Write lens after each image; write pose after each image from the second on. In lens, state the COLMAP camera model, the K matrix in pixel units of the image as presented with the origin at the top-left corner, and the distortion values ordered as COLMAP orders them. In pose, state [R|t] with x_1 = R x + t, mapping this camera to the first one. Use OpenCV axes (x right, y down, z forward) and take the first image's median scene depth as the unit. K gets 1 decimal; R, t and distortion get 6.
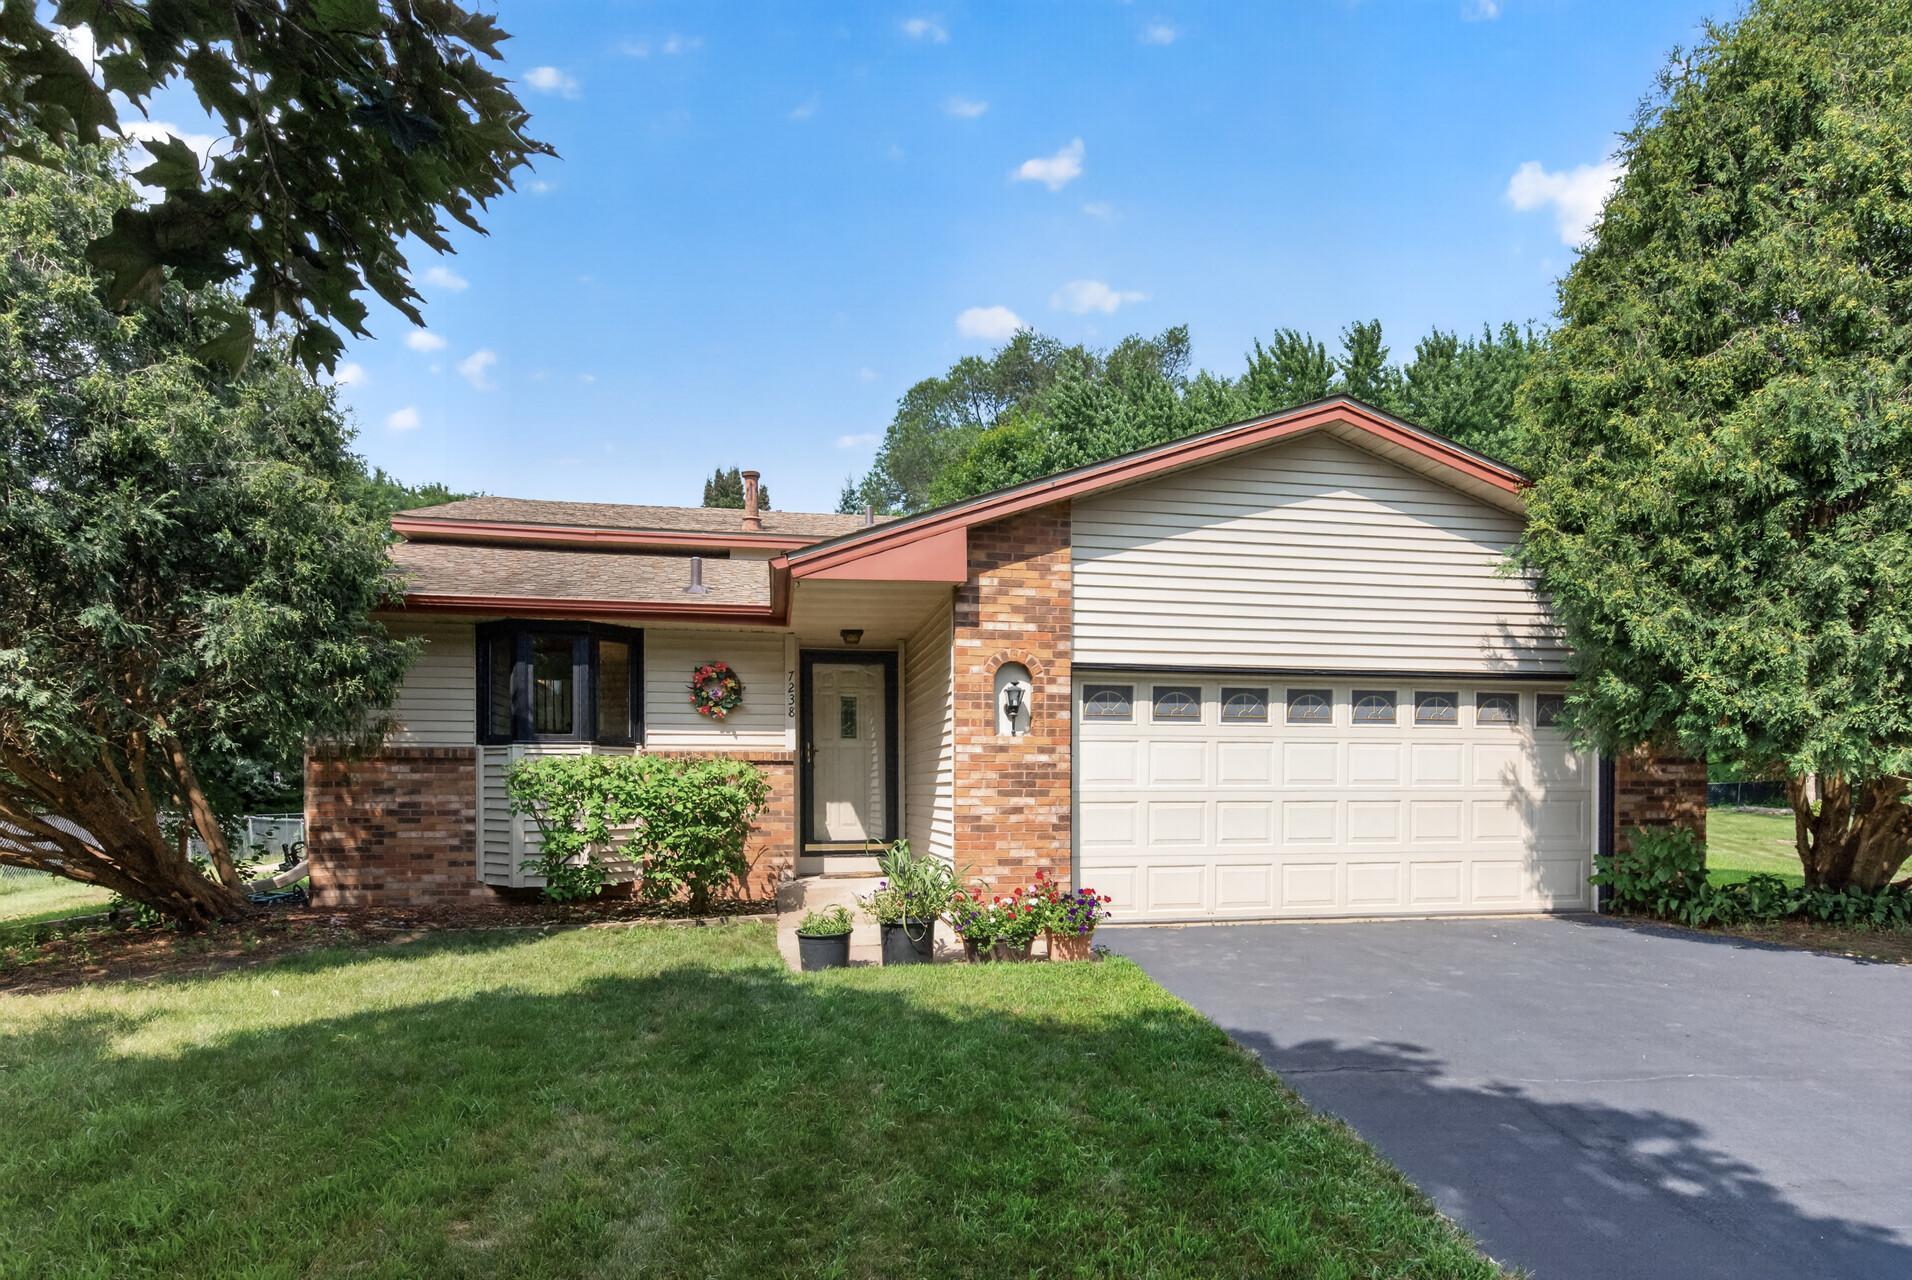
lens RADIAL K [[953.6, 0, 953.8], [0, 953.6, 744.4], [0, 0, 1]] dist [-0.010066, 0.000048]
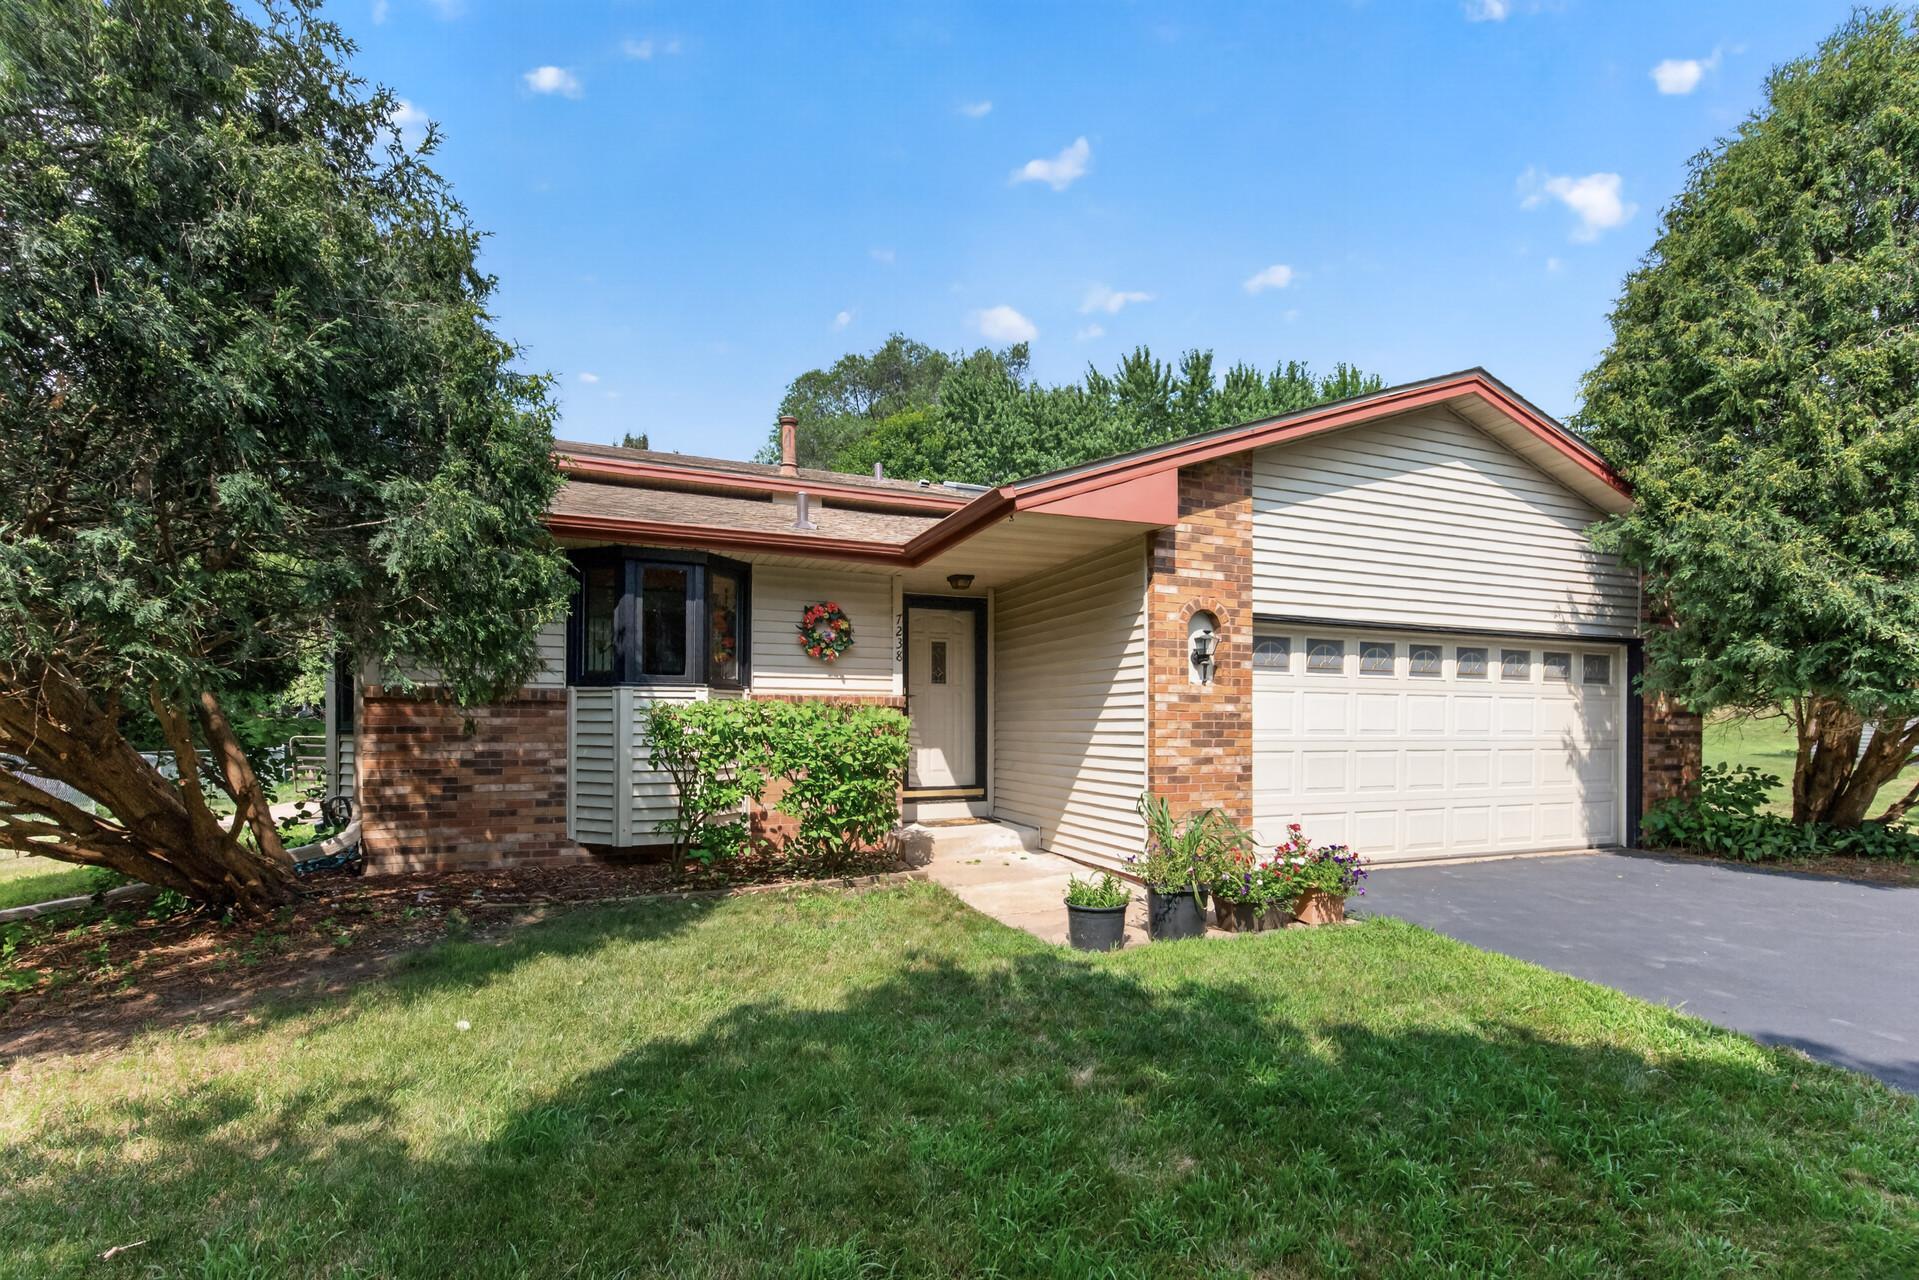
lens RADIAL K [[792.6, 0, 940.8], [0, 792.6, 680.0], [0, 0, 1]] dist [-0.002239, -0.000236]
pose [[0.982313, 0.015192, 0.186627, -0.317427], [-0.013201, 0.999842, -0.011906, -0.000830], [-0.186778, 0.009231, 0.982359, 0.219905]]
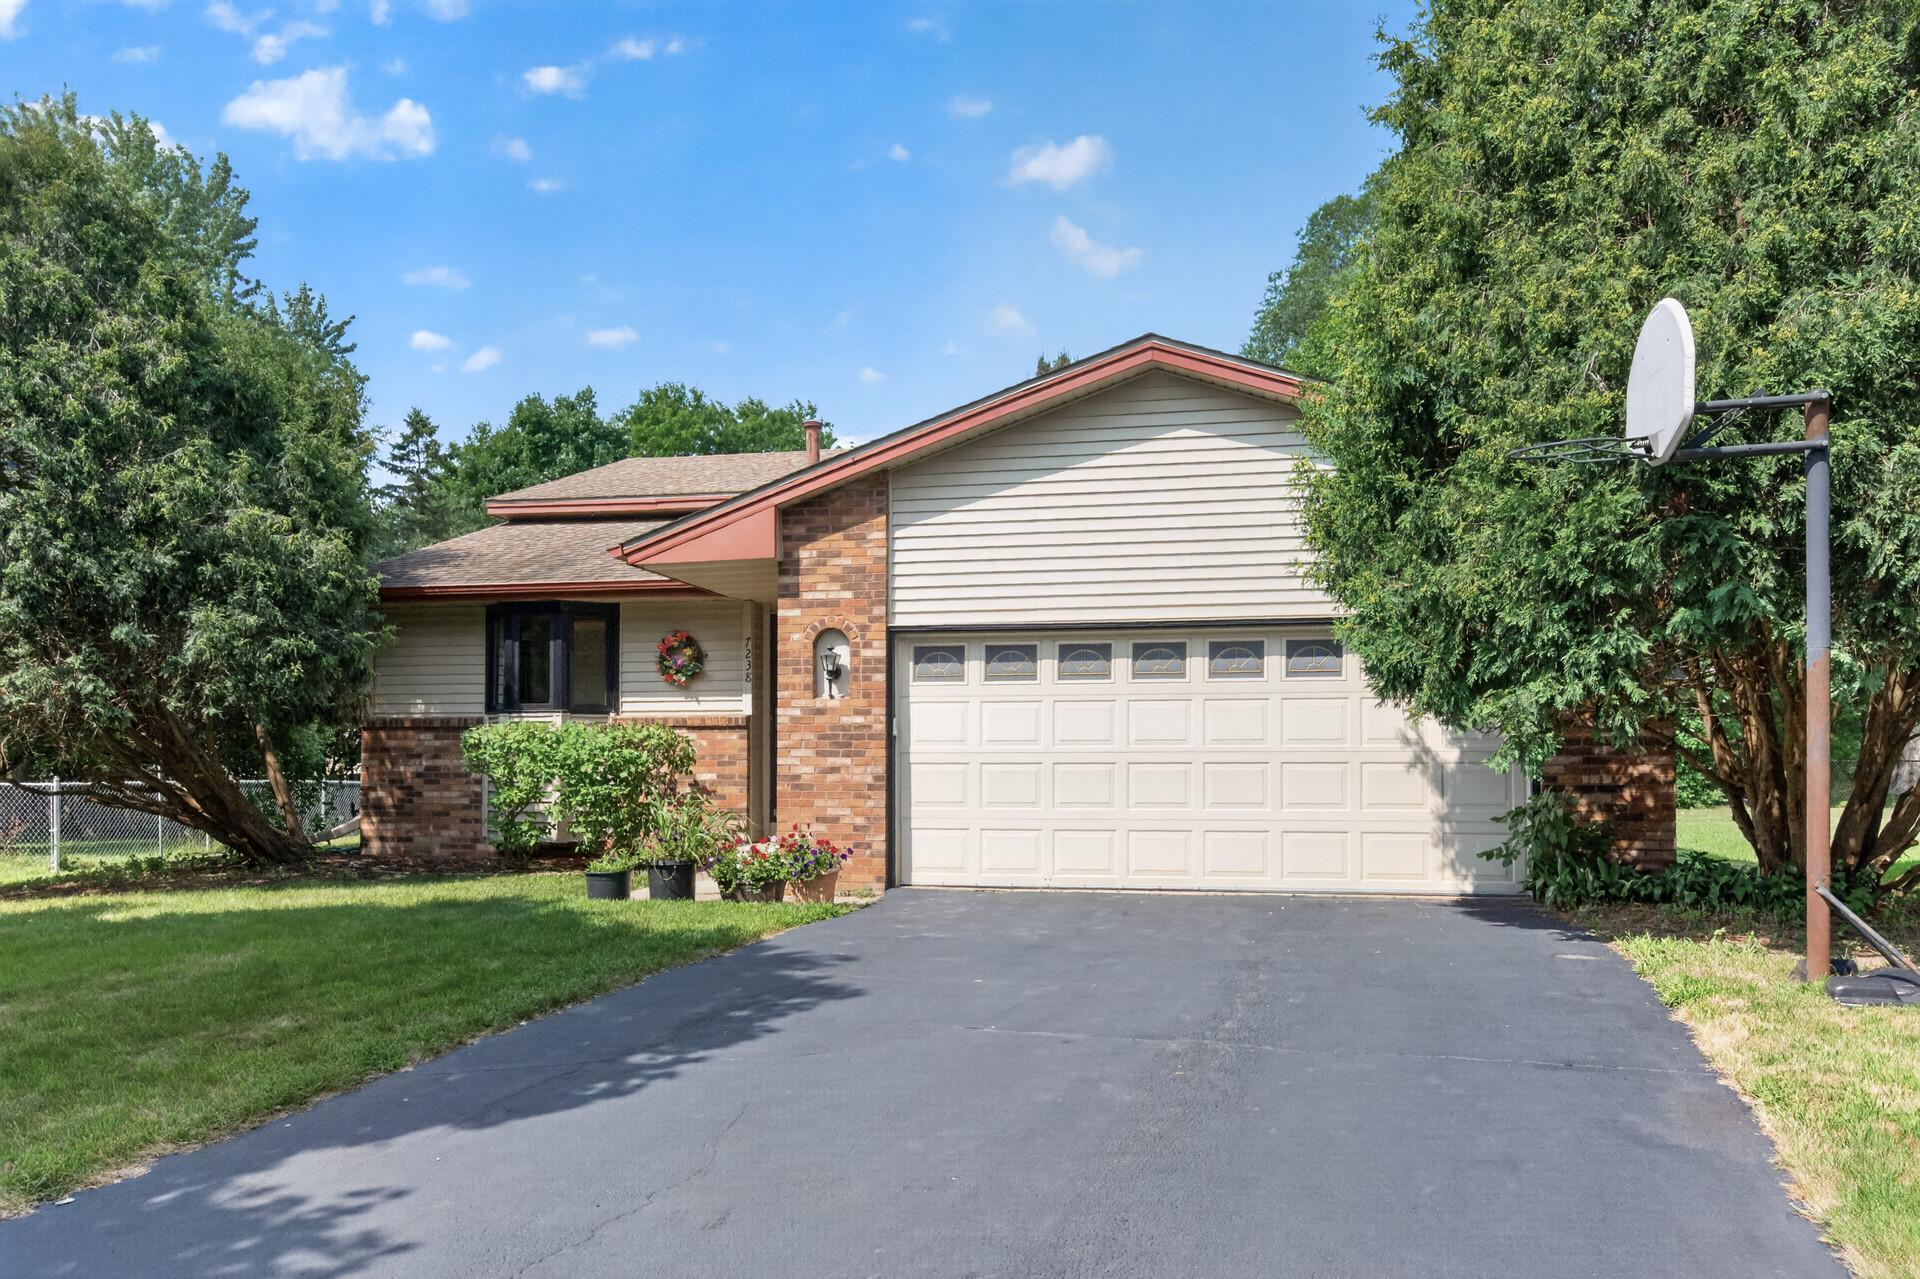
lens RADIAL K [[1361.7, 0, 999.5], [0, 1361.7, 635.3], [0, 0, 1]] dist [0.004218, -0.000391]
pose [[0.929500, -0.035495, -0.367111, 0.698933], [0.016421, 0.998354, -0.054951, 0.005863], [0.368457, 0.045048, 0.928553, -0.288579]]
